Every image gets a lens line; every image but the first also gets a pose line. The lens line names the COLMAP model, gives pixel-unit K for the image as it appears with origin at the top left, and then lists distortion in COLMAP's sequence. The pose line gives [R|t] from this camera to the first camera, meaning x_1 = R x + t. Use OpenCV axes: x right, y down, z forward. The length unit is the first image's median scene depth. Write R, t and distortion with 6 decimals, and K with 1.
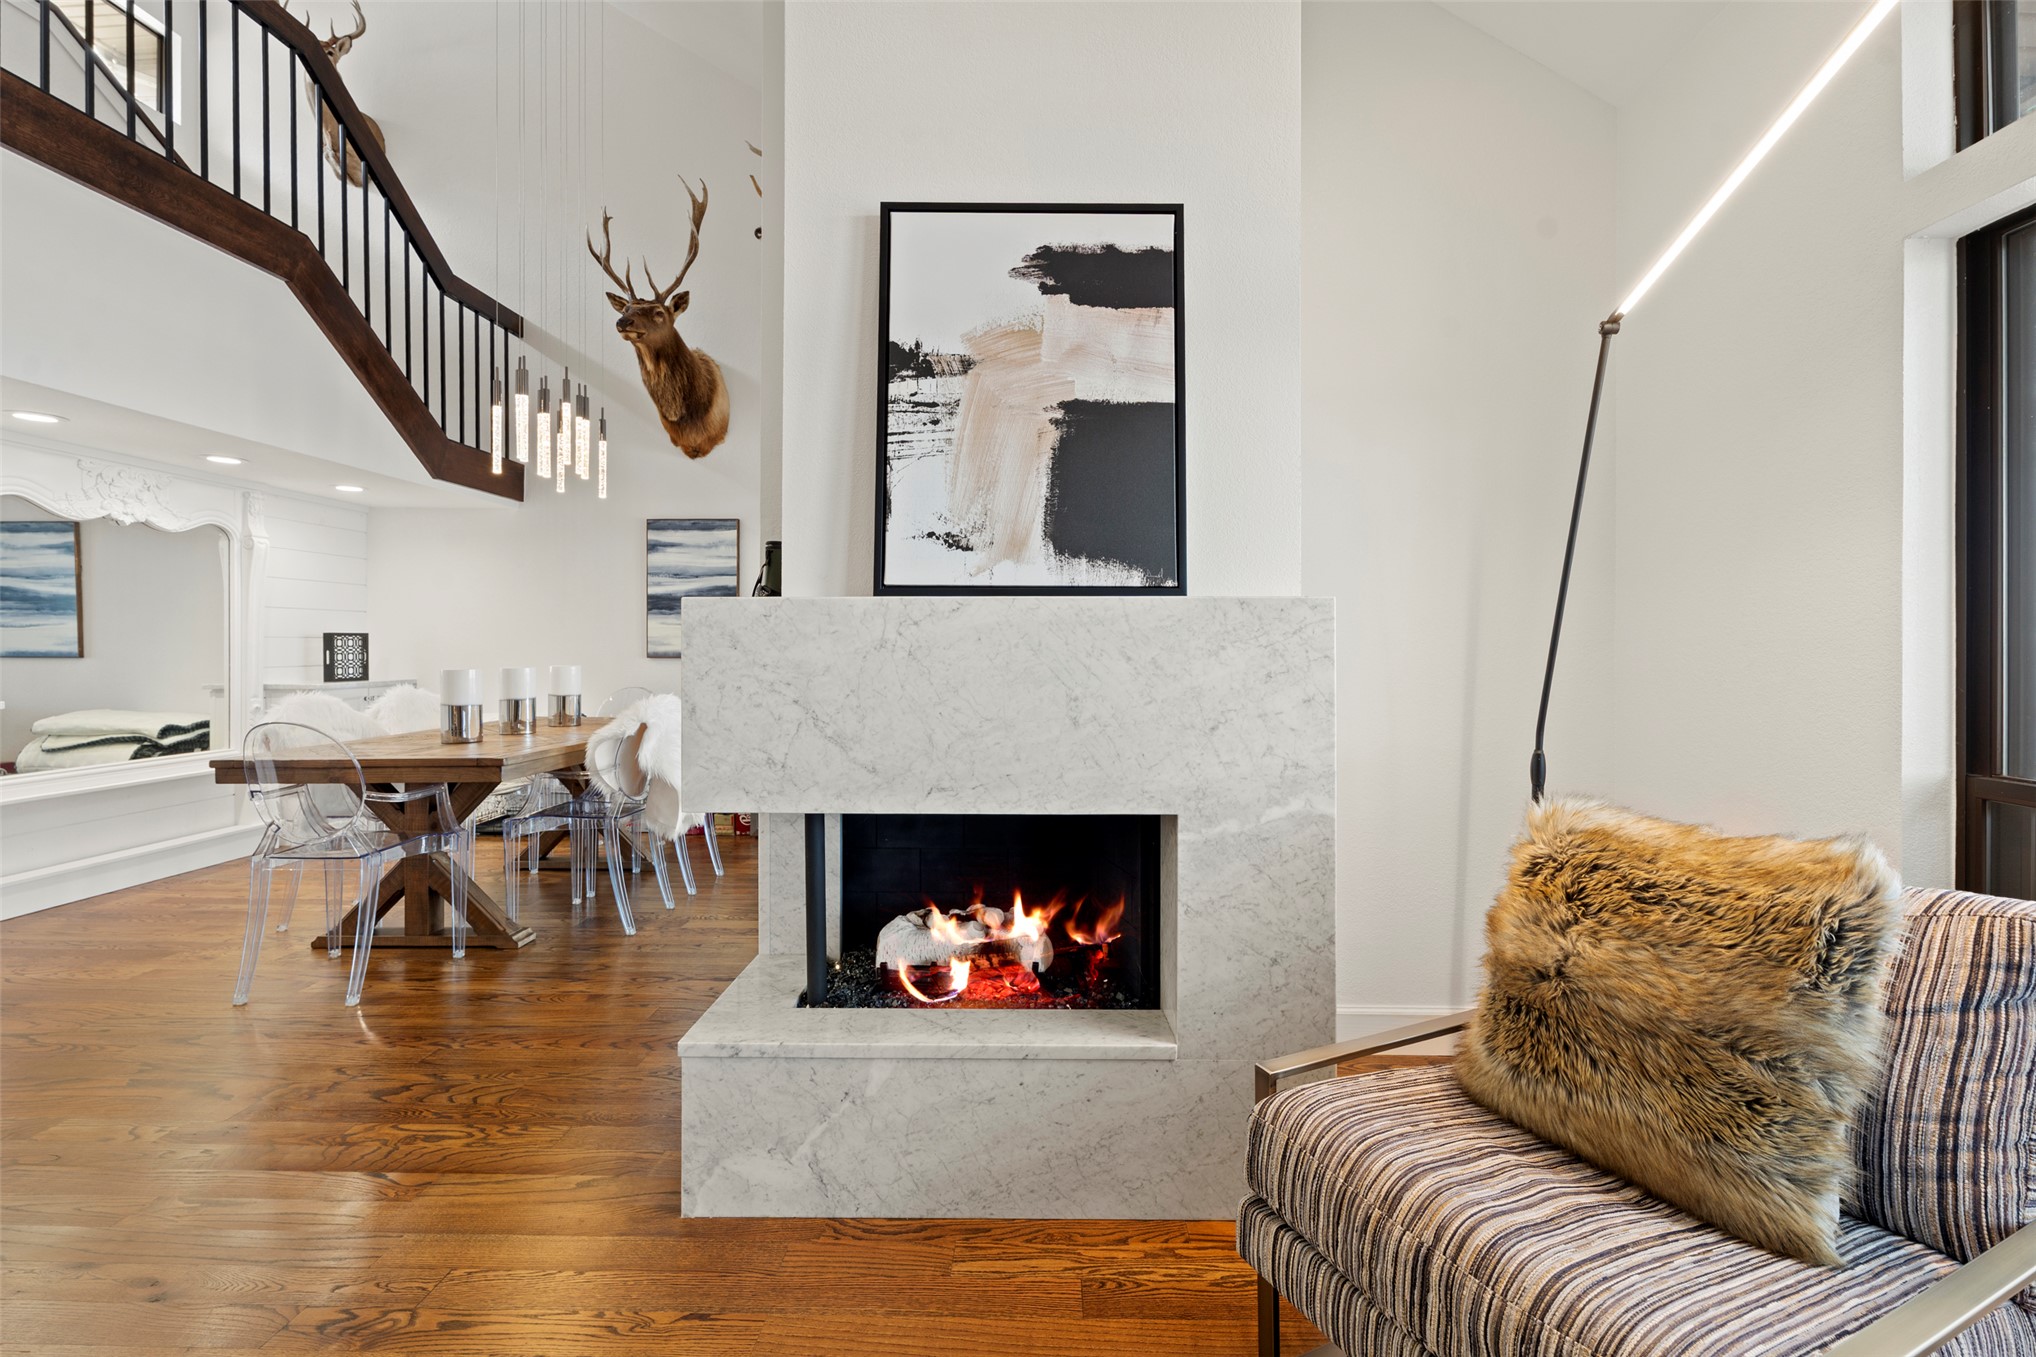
lens RADIAL K [[918.0, 0, 1024.8], [0, 918.0, 645.2], [0, 0, 1]] dist [0.007720, -0.003059]
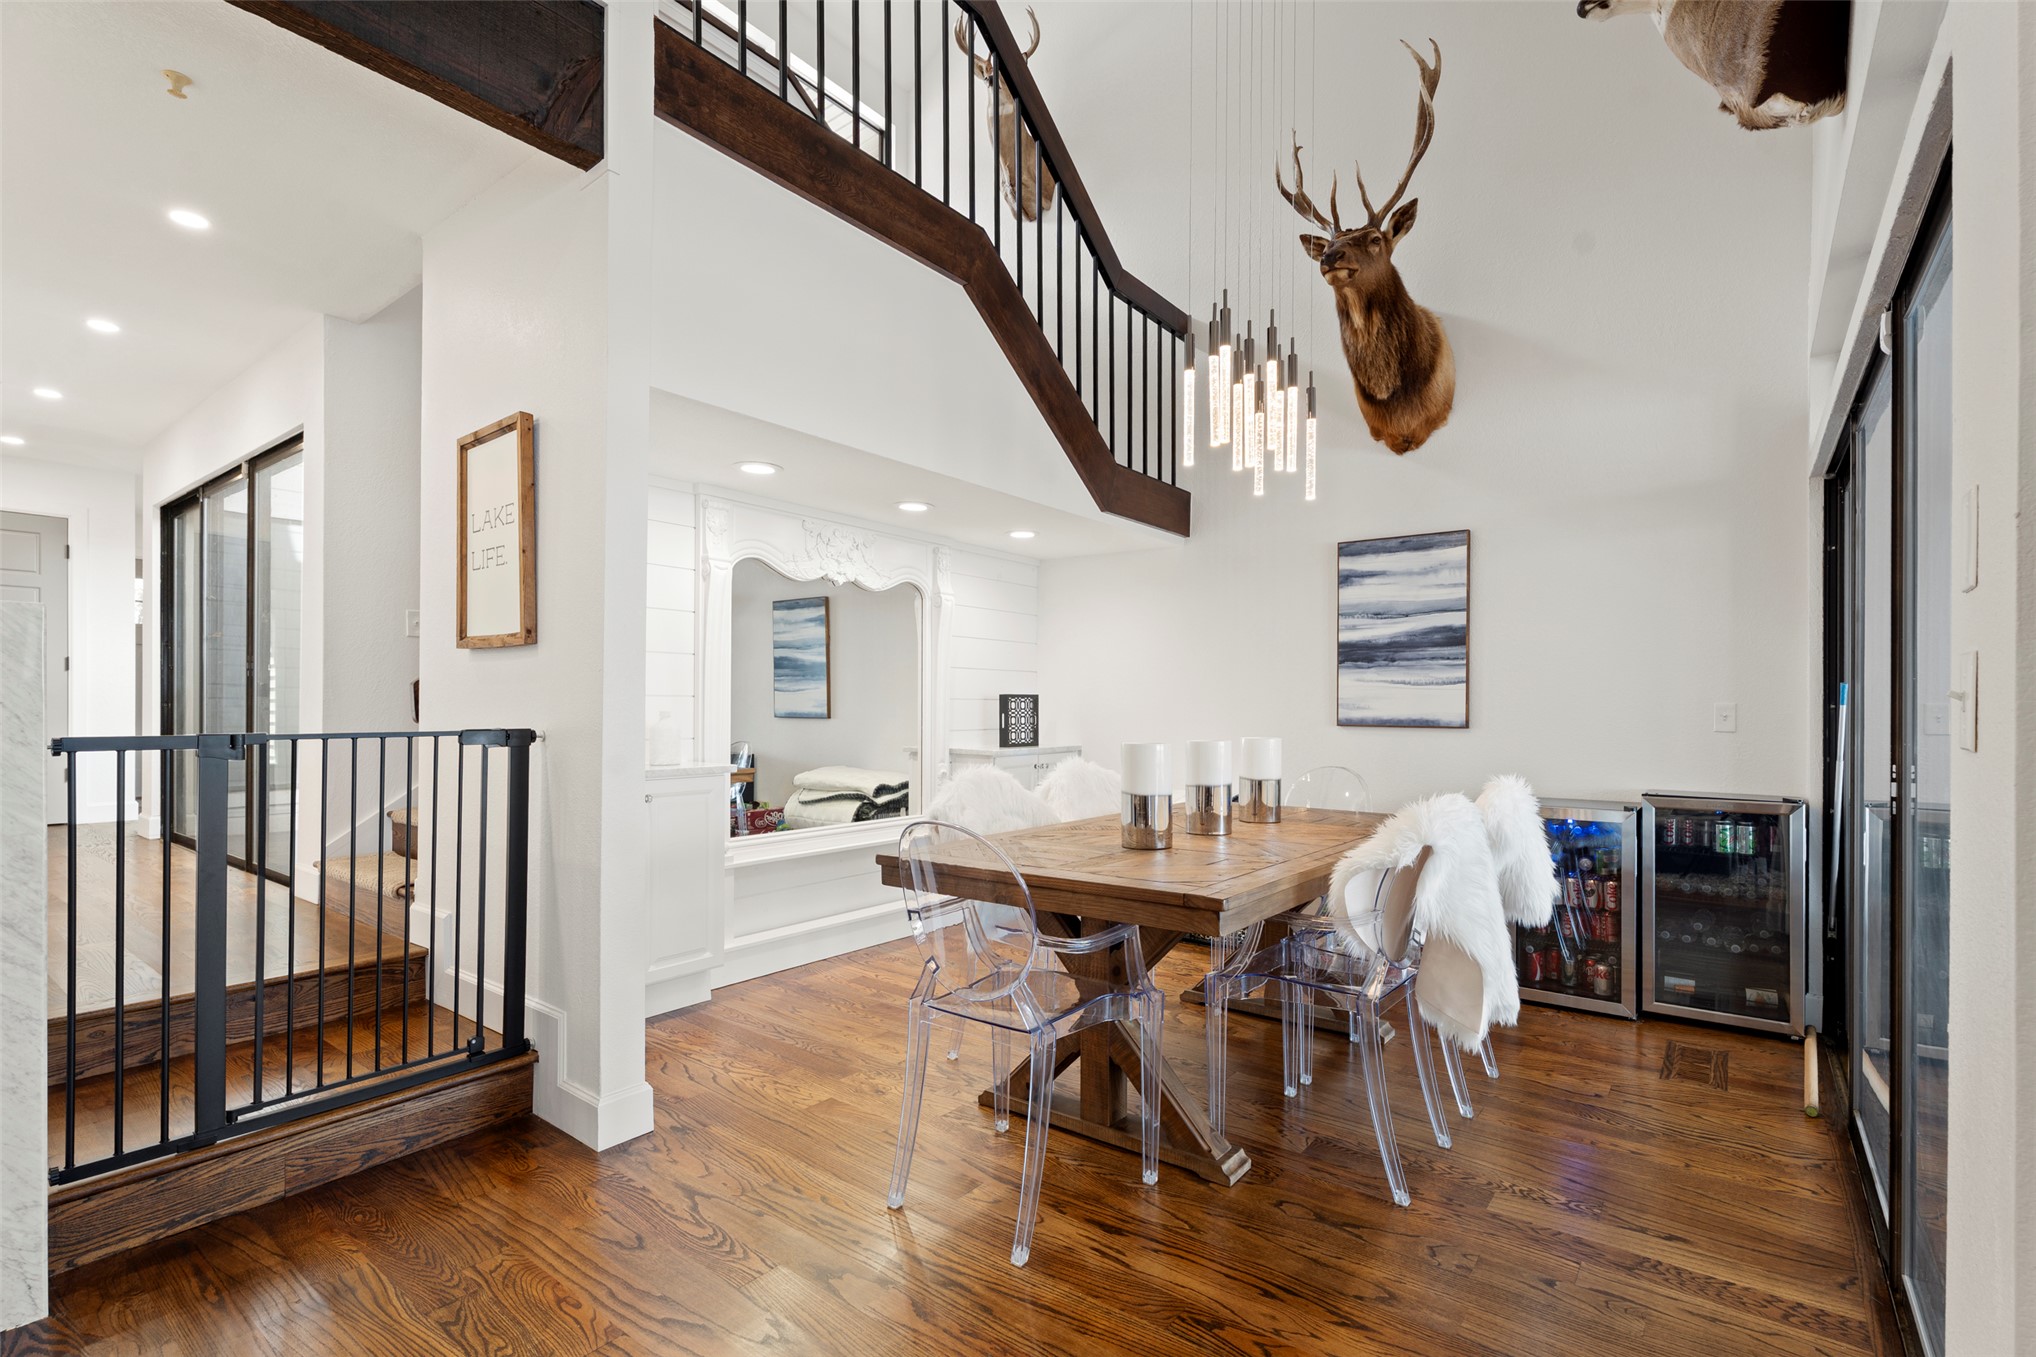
lens RADIAL K [[918.0, 0, 1019.2], [0, 918.0, 696.0], [0, 0, 1]] dist [0.007720, -0.003059]
pose [[0.802964, -0.004034, -0.596014, -0.205755], [-0.004218, 0.999914, -0.012451, -0.000648], [0.596013, 0.012512, 0.802878, 0.285584]]
